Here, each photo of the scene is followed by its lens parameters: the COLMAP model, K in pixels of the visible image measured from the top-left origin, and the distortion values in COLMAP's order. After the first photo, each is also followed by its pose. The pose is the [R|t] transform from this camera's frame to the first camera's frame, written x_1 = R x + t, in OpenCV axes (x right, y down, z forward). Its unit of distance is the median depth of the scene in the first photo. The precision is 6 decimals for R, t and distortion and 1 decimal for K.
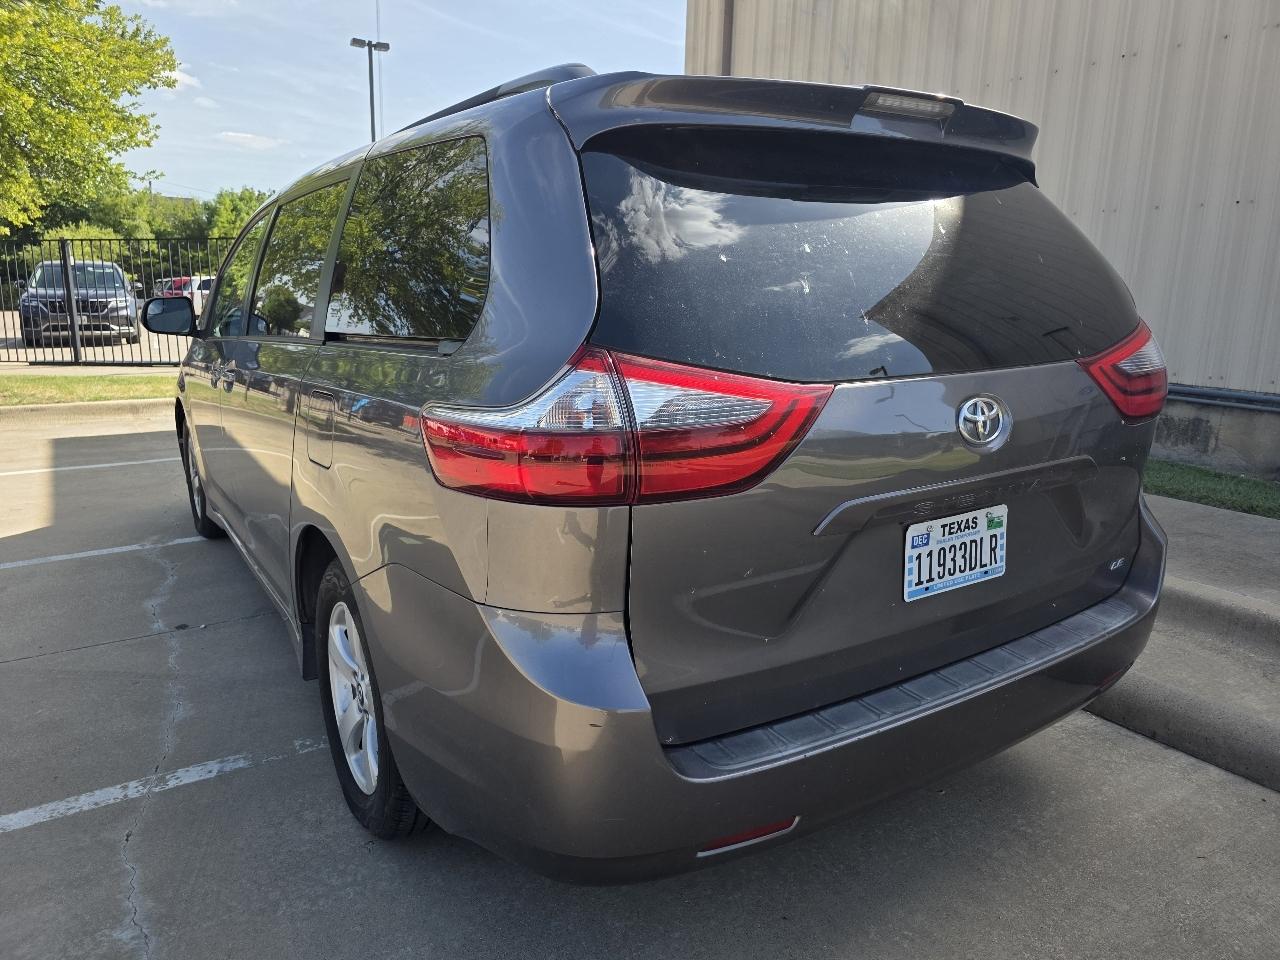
lens RADIAL K [[875.0, 0, 640.0], [0, 875.0, 480.0], [0, 0, 1]] dist [0.048132, -0.046599]
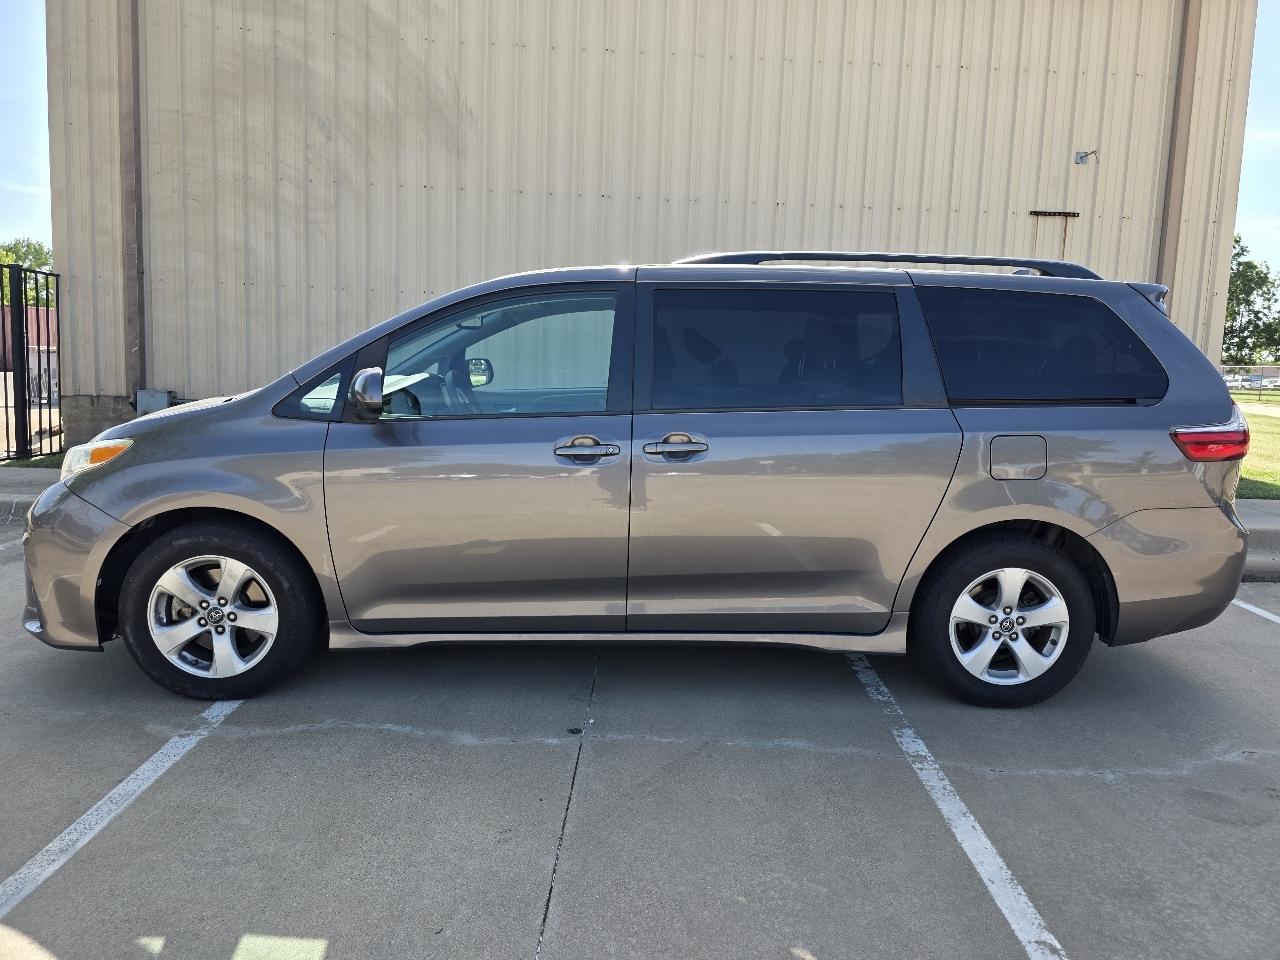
lens RADIAL K [[873.7, 0, 636.4], [0, 873.7, 471.0], [0, 0, 1]] dist [0.049480, -0.046727]
pose [[0.498161, -0.113430, 0.859633, -2.389378], [0.162219, 0.986094, 0.036110, -0.233005], [-0.851775, 0.121460, 0.509634, 0.876820]]
